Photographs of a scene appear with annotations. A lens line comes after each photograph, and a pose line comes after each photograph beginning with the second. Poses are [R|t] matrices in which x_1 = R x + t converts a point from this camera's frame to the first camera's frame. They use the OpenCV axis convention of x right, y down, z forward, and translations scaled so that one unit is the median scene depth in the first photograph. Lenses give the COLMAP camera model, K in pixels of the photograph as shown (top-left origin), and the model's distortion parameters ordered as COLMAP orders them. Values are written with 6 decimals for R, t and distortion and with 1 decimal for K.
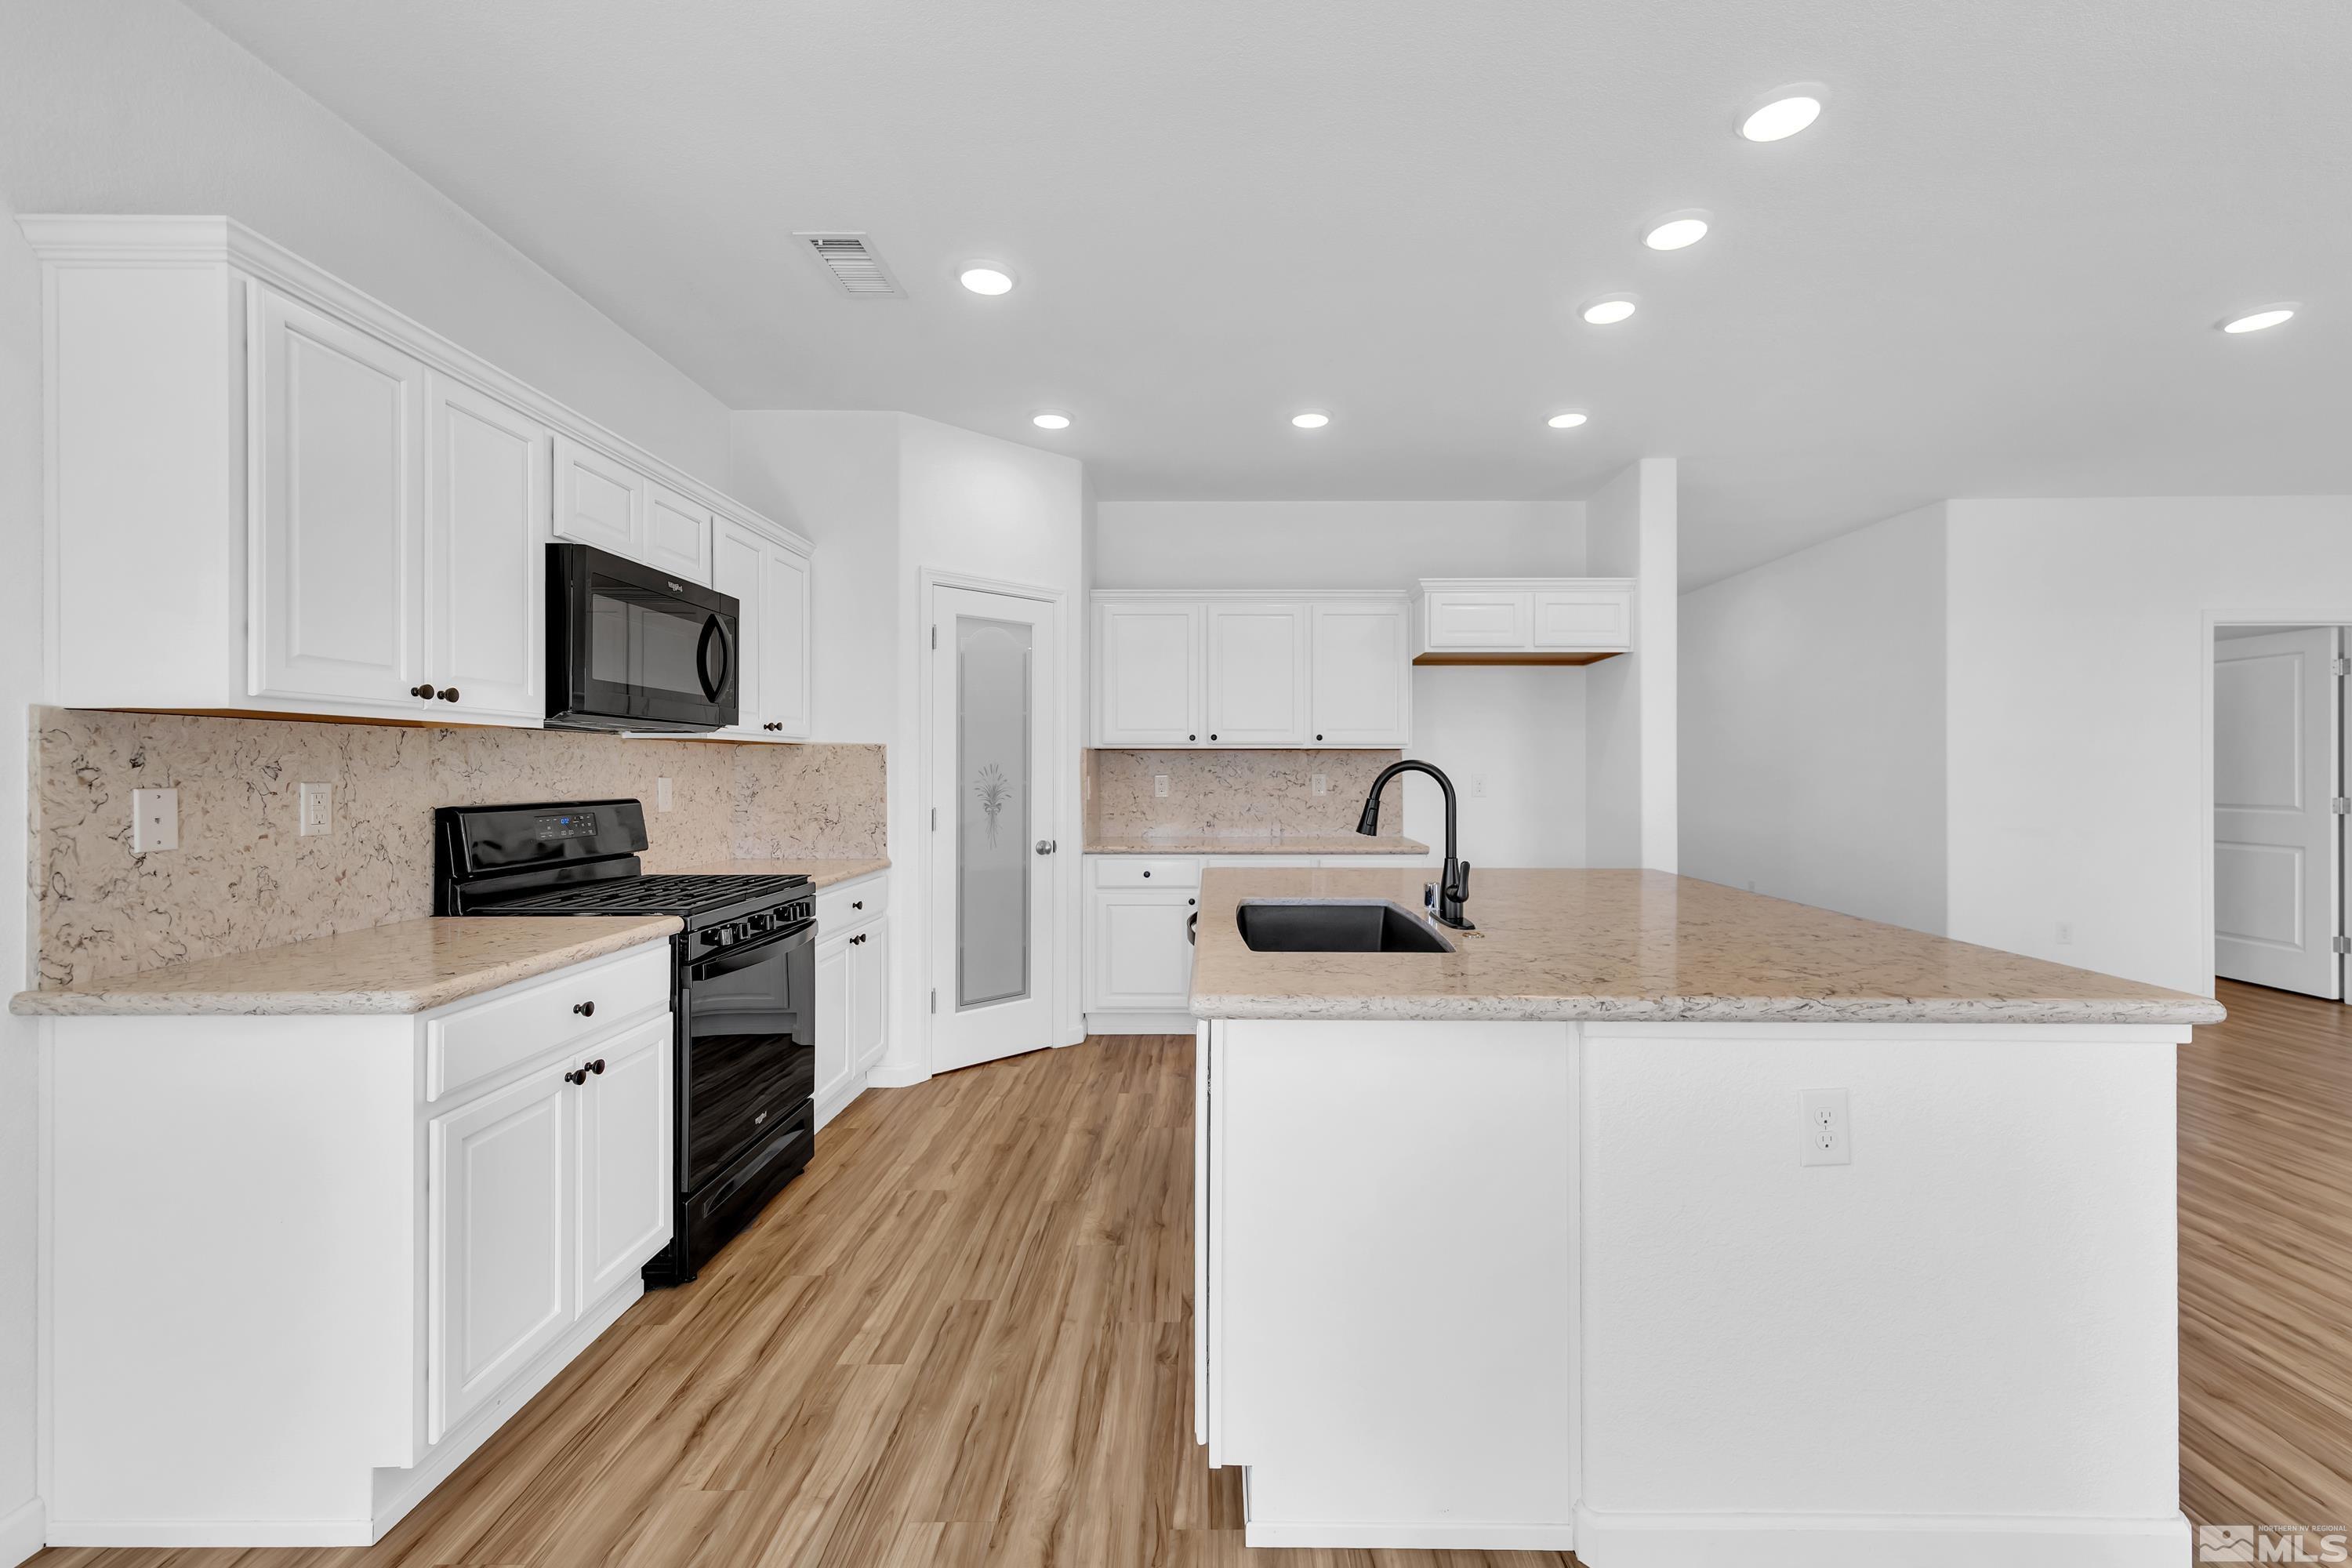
lens RADIAL K [[963.3, 0, 1205.5], [0, 963.3, 770.0], [0, 0, 1]] dist [0.001645, 0.000552]
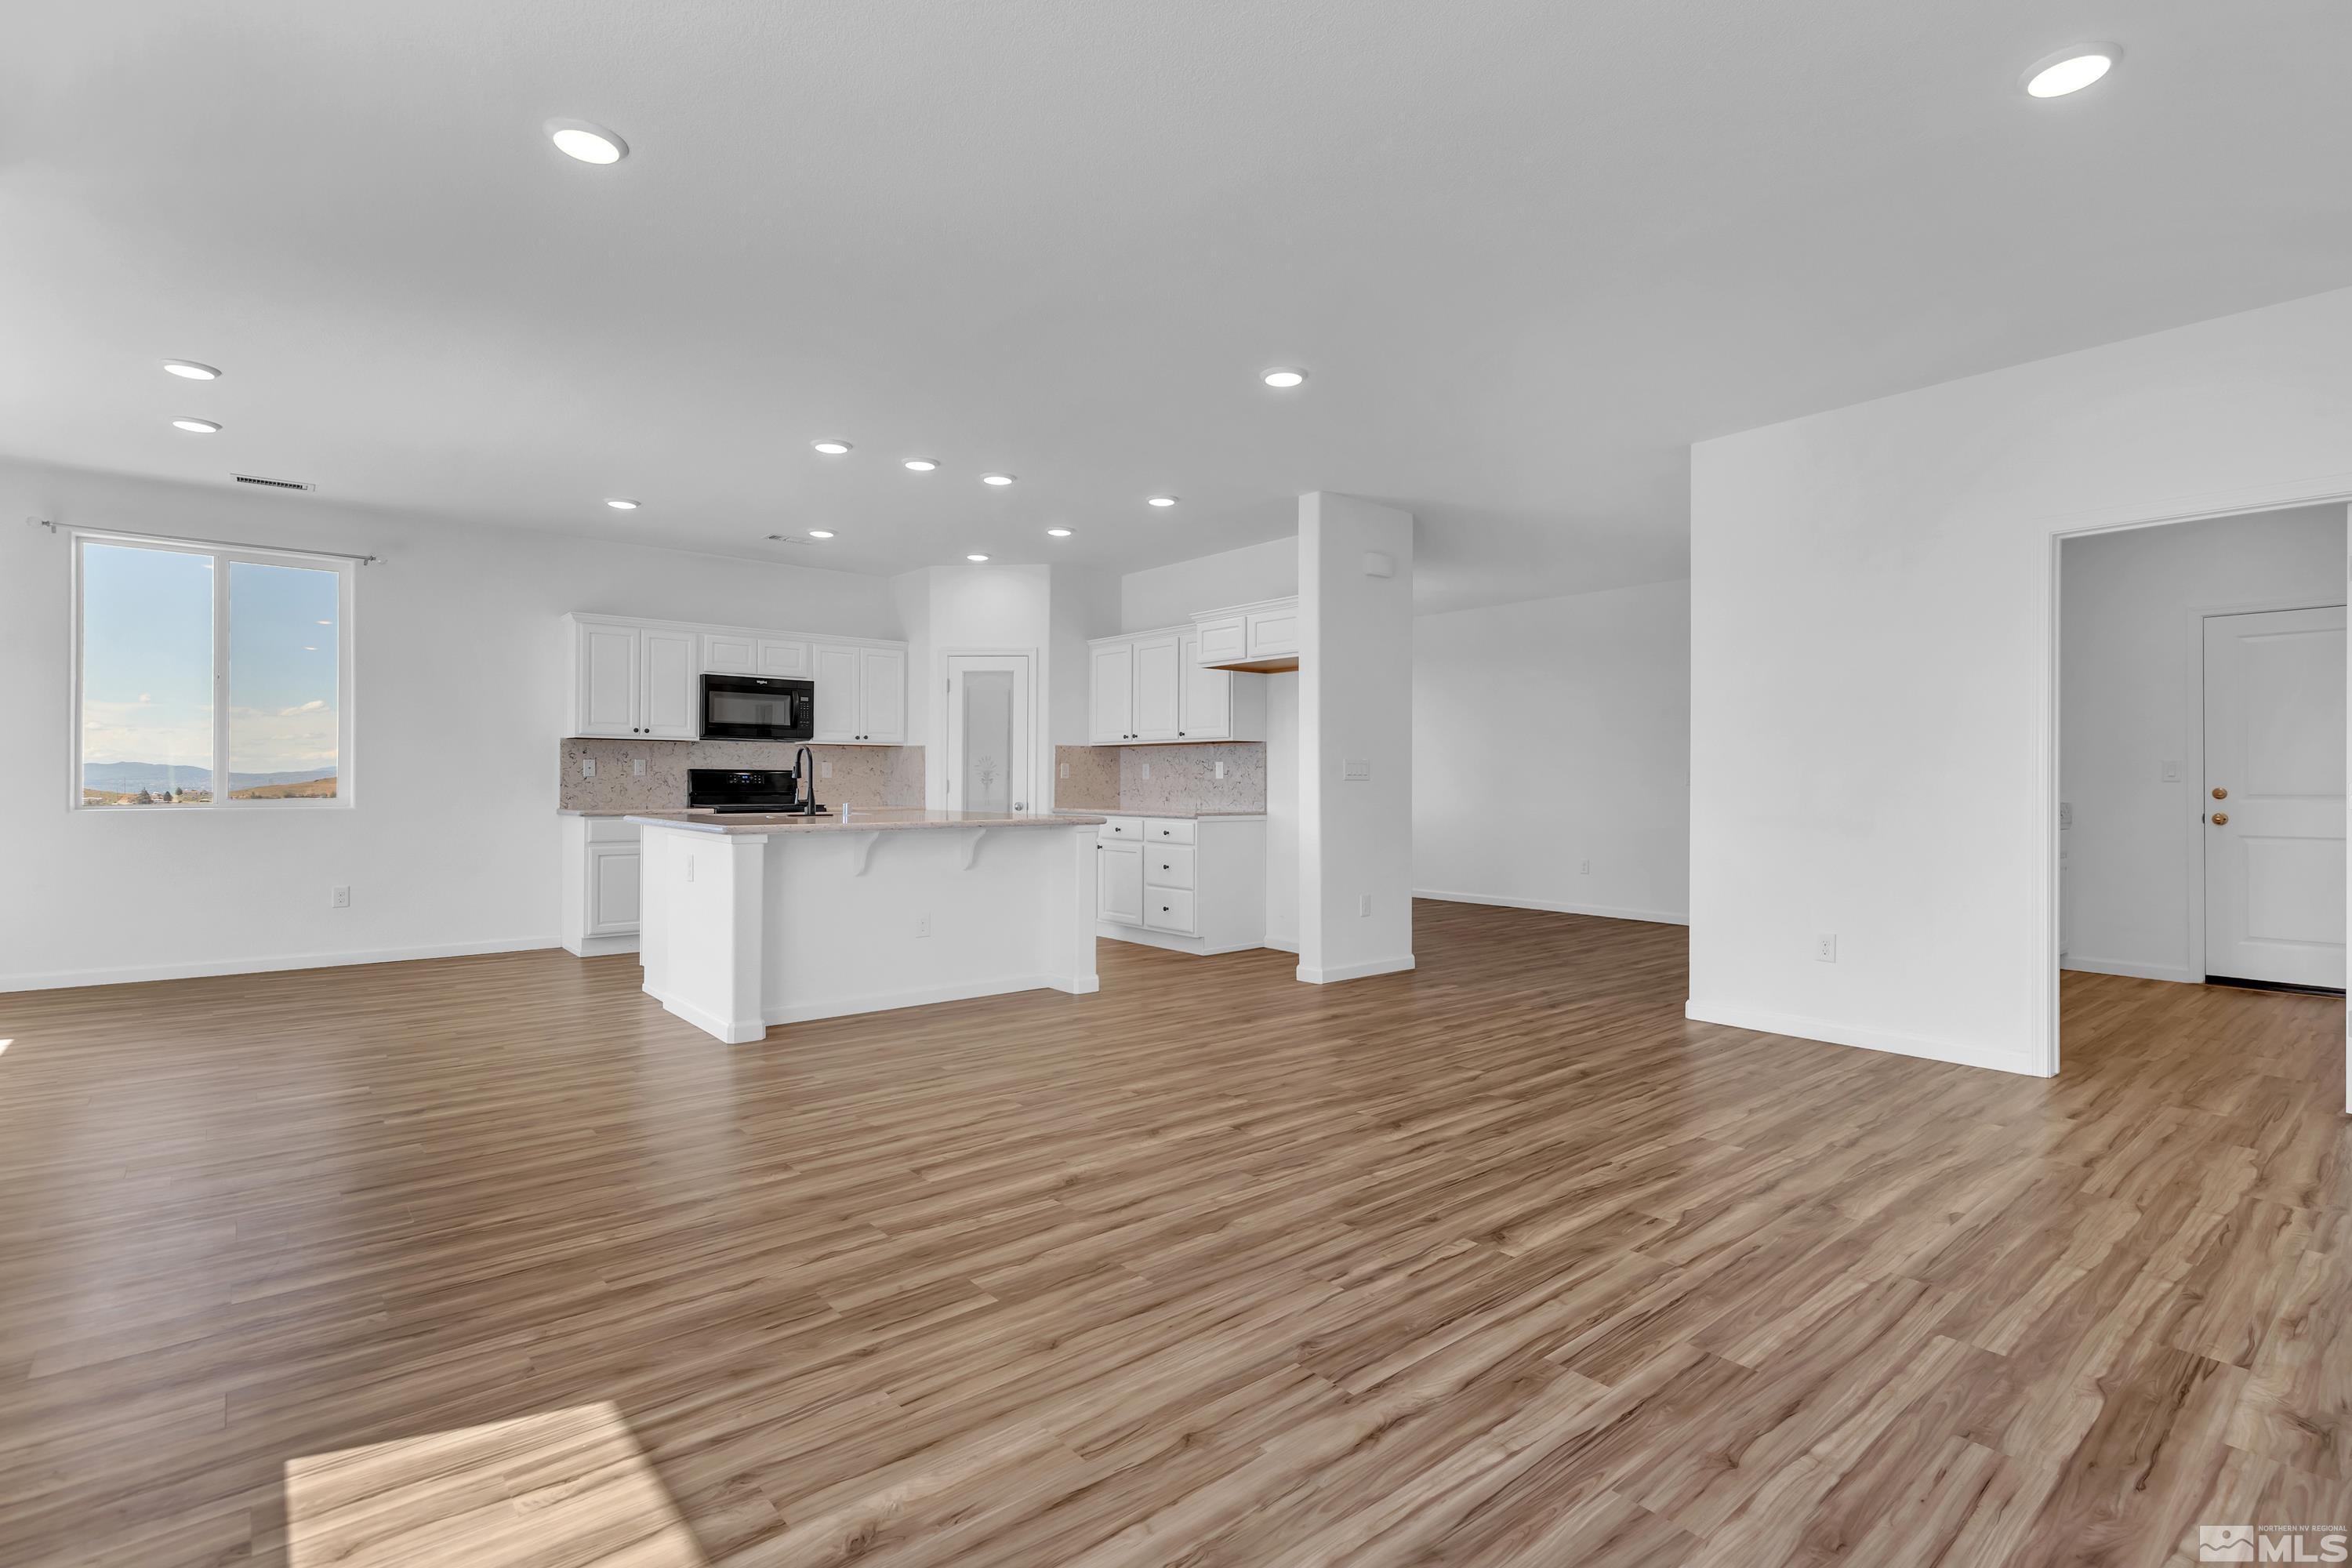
lens RADIAL K [[1120.0, 0, 1200.7], [0, 1120.0, 781.0], [0, 0, 1]] dist [0.009337, 0.000269]
pose [[0.654949, 0.002058, -0.755670, 1.835847], [-0.004807, 0.999987, -0.001443, 0.048144], [0.755658, 0.004577, 0.654951, -0.024739]]
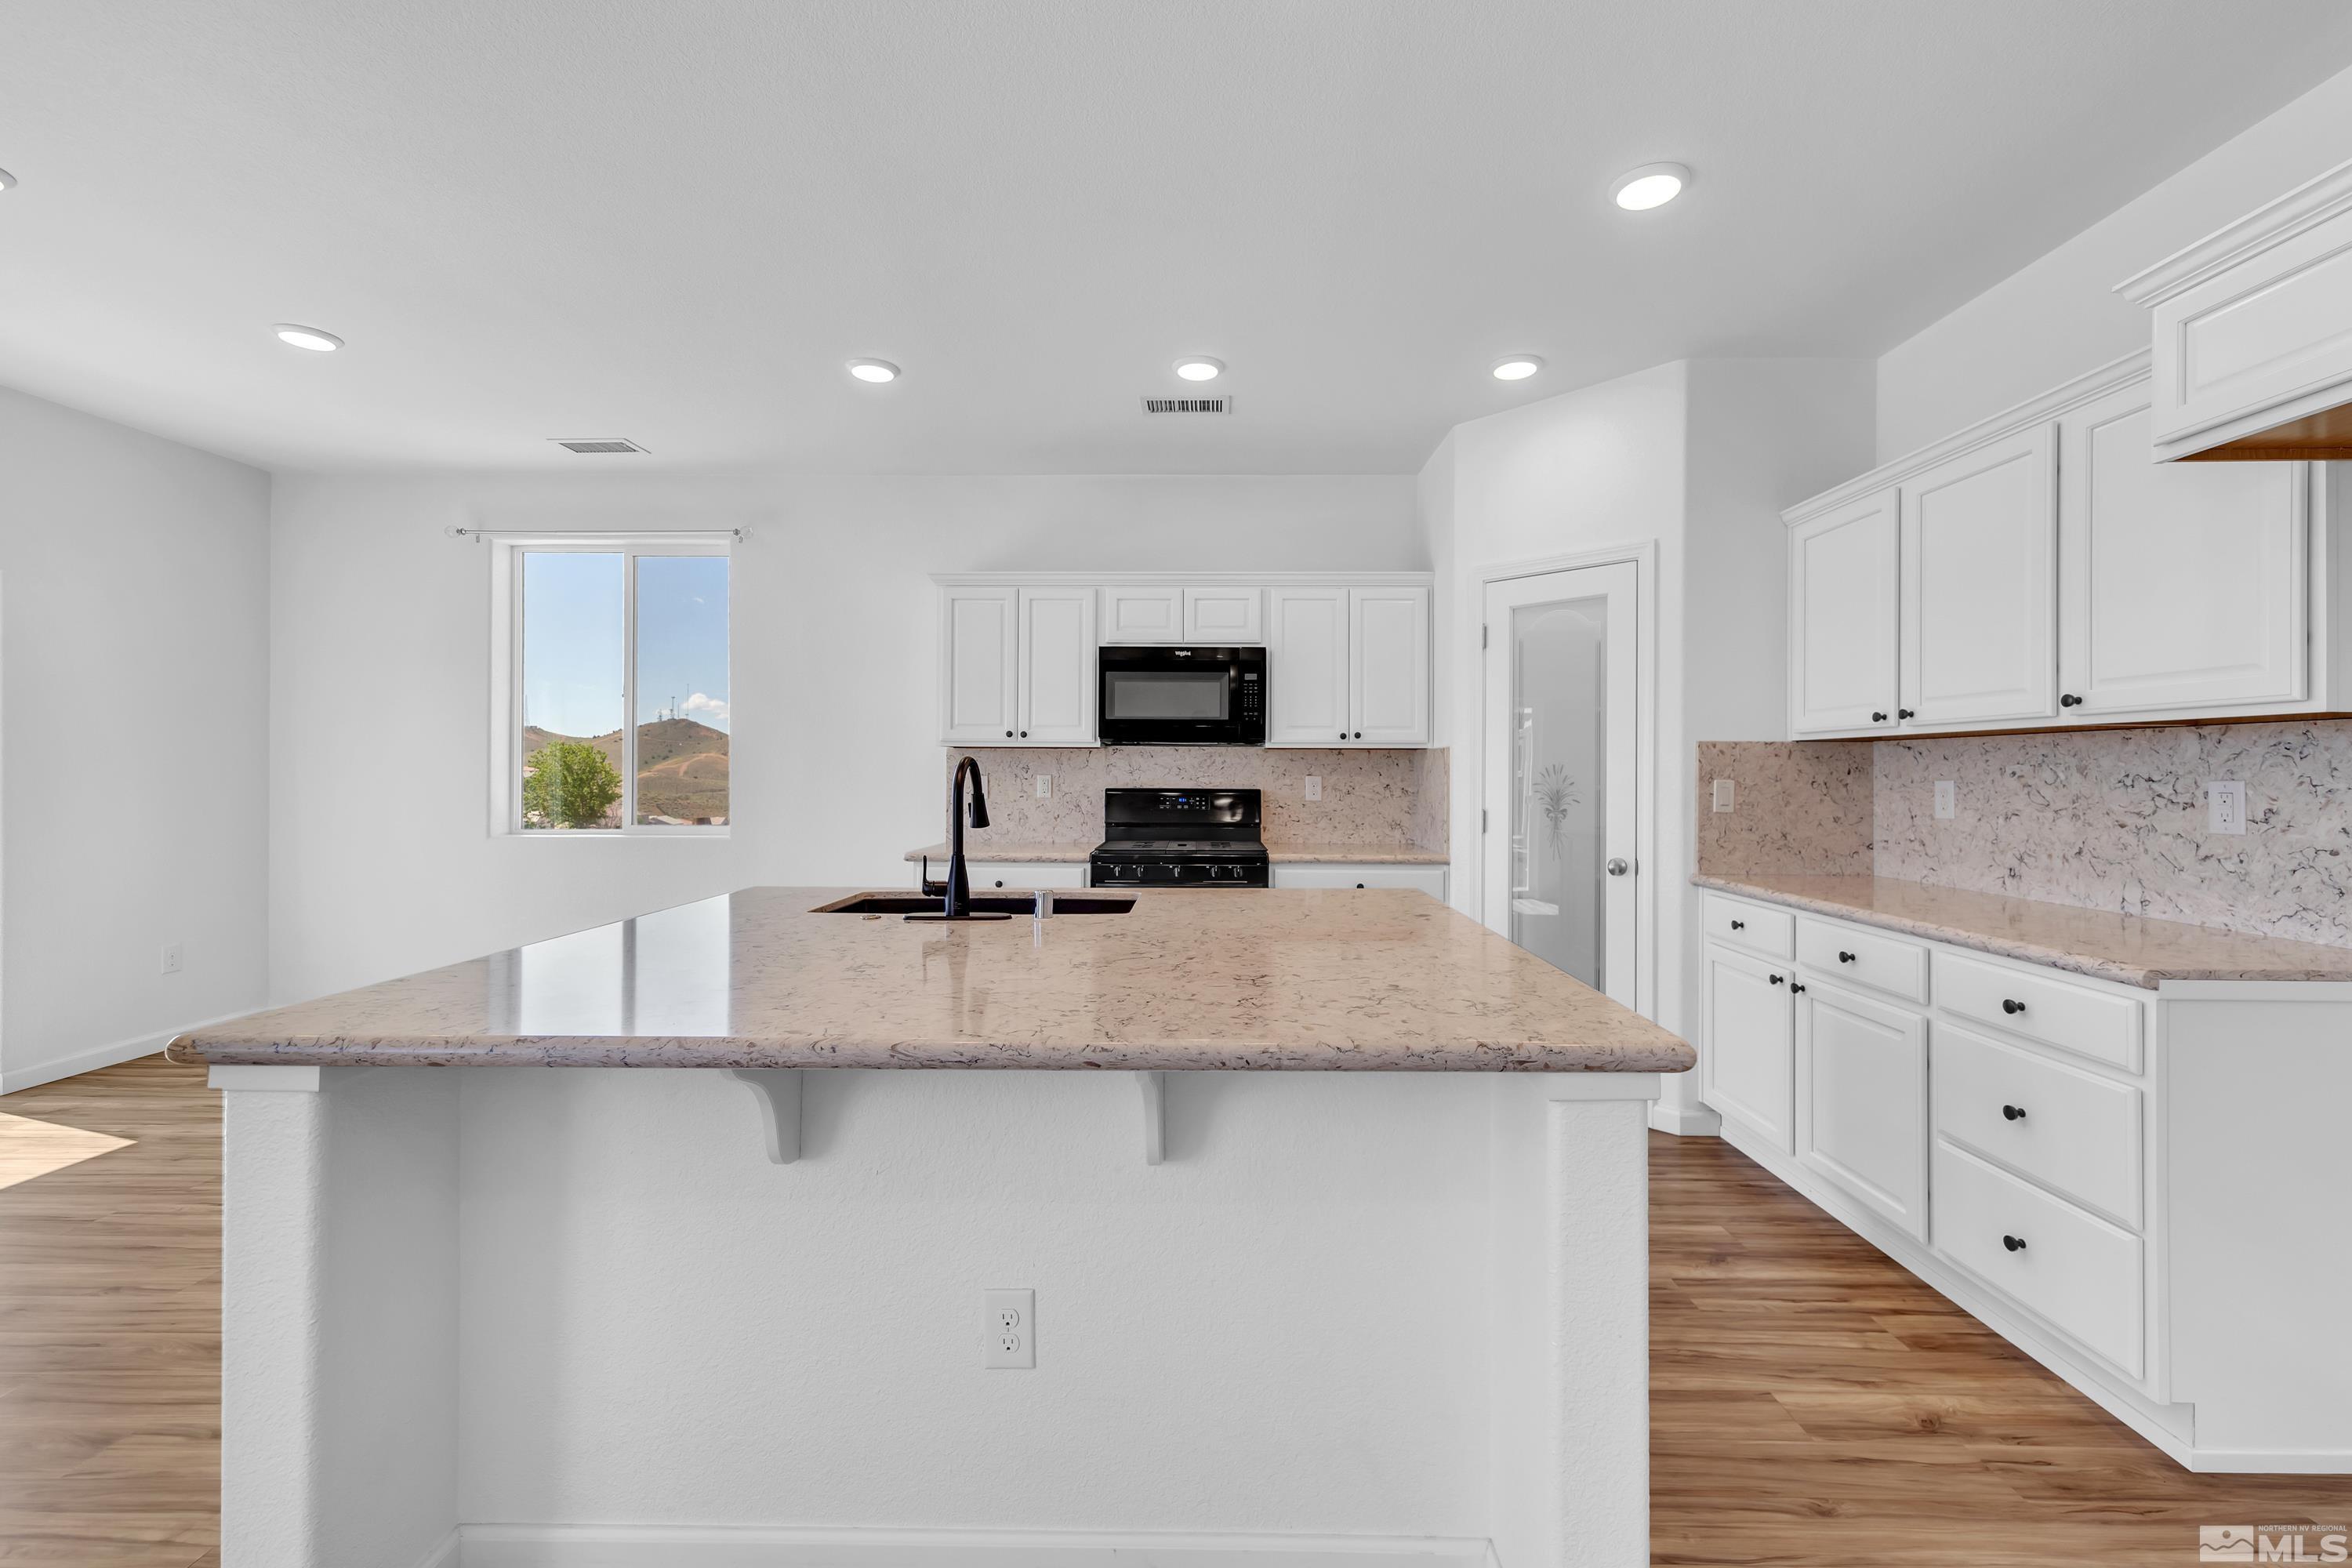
lens RADIAL K [[963.3, 0, 1198.1], [0, 963.3, 773.7], [0, 0, 1]] dist [0.001645, 0.000552]
pose [[-0.005828, 0.001273, -0.999982, 0.800388], [-0.004852, 0.999987, 0.001301, 0.003624], [0.999971, 0.004859, -0.005821, 0.805136]]
